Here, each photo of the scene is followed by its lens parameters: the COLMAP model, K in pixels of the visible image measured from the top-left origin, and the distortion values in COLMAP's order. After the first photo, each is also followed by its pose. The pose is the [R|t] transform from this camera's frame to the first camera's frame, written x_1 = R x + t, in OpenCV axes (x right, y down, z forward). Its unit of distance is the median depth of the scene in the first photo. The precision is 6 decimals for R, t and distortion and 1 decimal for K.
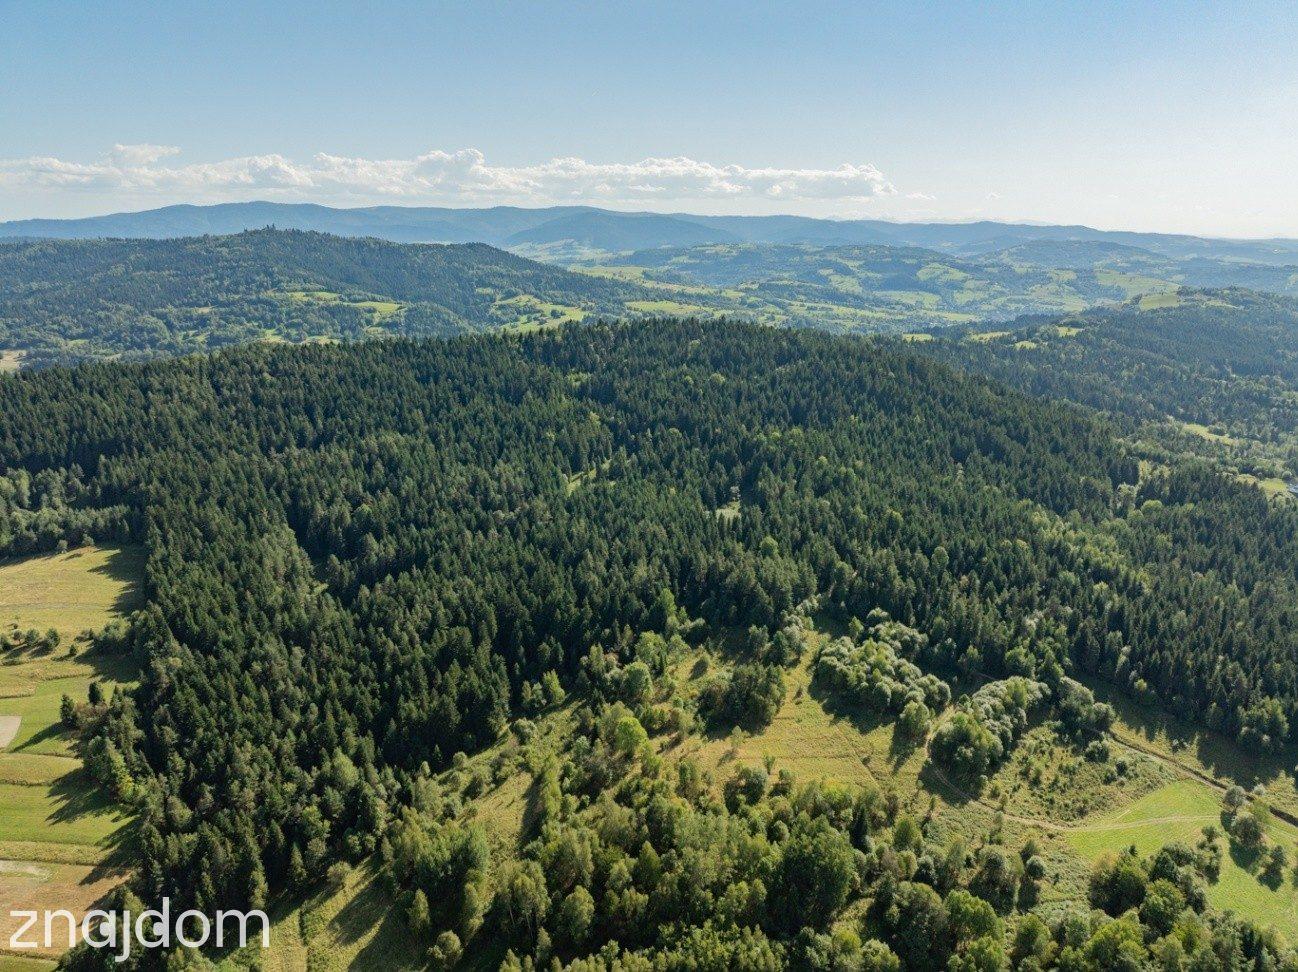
lens RADIAL K [[914.8, 0, 652.1], [0, 914.8, 484.2], [0, 0, 1]] dist [-0.044077, 0.012139]
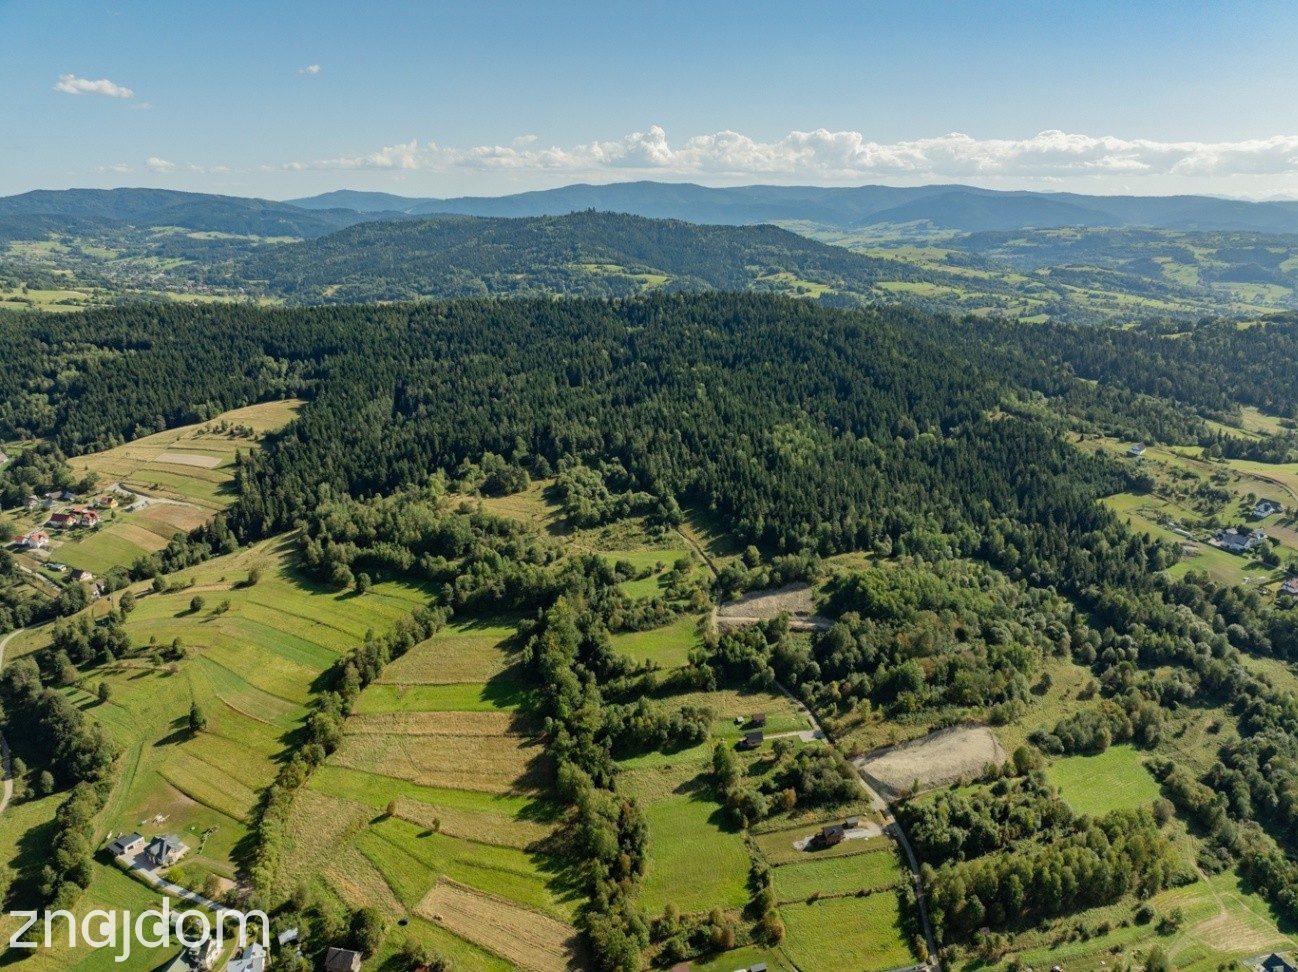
lens RADIAL K [[914.8, 0, 651.0], [0, 914.8, 481.3], [0, 0, 1]] dist [-0.044077, 0.012139]
pose [[0.918023, 0.113457, -0.379950, 0.204208], [-0.105765, 0.993540, 0.041135, 0.022234], [0.382163, 0.002423, 0.924092, -0.117173]]
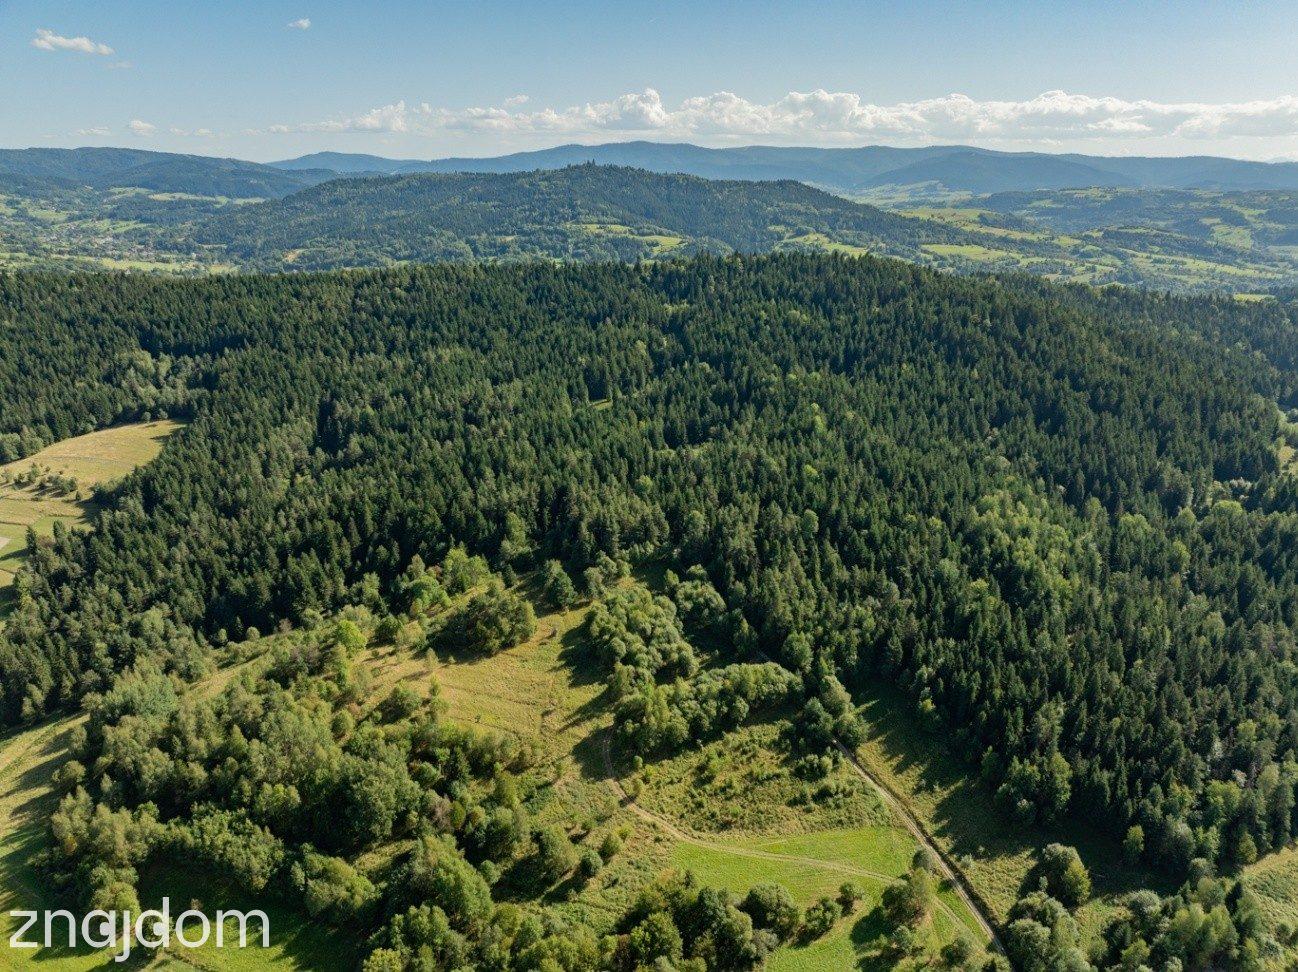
lens RADIAL K [[914.8, 0, 651.1], [0, 914.8, 483.6], [0, 0, 1]] dist [-0.044077, 0.012139]
pose [[0.921680, 0.124223, -0.367524, 0.111480], [-0.102530, 0.991663, 0.078058, -0.001789], [0.374156, -0.034263, 0.926732, 0.032872]]
